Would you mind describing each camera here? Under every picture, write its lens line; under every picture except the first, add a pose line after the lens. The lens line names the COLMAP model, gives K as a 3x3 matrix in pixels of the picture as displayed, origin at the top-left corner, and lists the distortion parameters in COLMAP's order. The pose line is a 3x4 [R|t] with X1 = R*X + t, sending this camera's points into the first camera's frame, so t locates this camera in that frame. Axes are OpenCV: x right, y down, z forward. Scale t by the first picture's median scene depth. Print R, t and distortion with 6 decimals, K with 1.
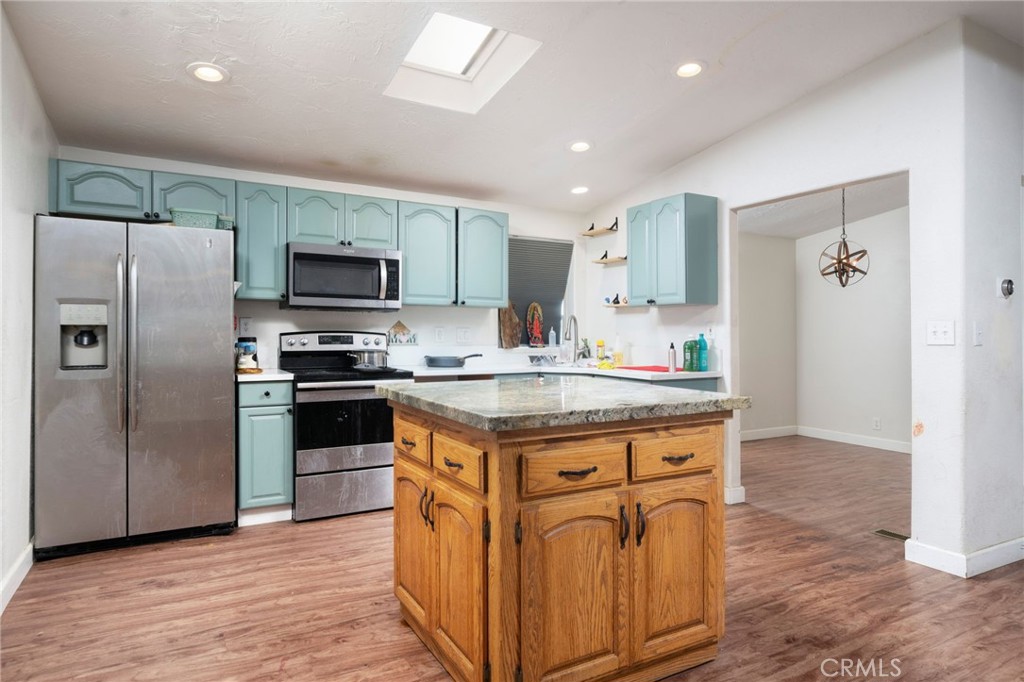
lens RADIAL K [[586.8, 0, 513.3], [0, 586.8, 332.3], [0, 0, 1]] dist [0.000238, 0.003067]
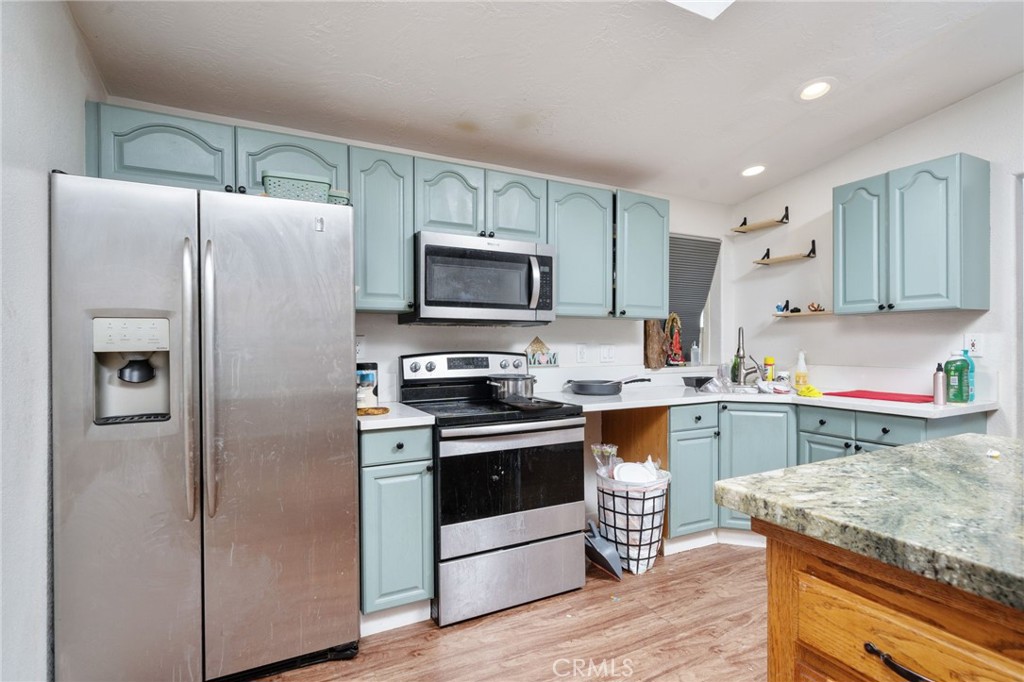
lens RADIAL K [[500.9, 0, 506.4], [0, 500.9, 341.8], [0, 0, 1]] dist [0.007011, 0.000093]
pose [[0.998750, -0.010525, -0.048854, -0.247254], [0.010364, 0.999940, -0.003562, -0.013406], [0.048889, 0.003052, 0.998800, 0.389717]]
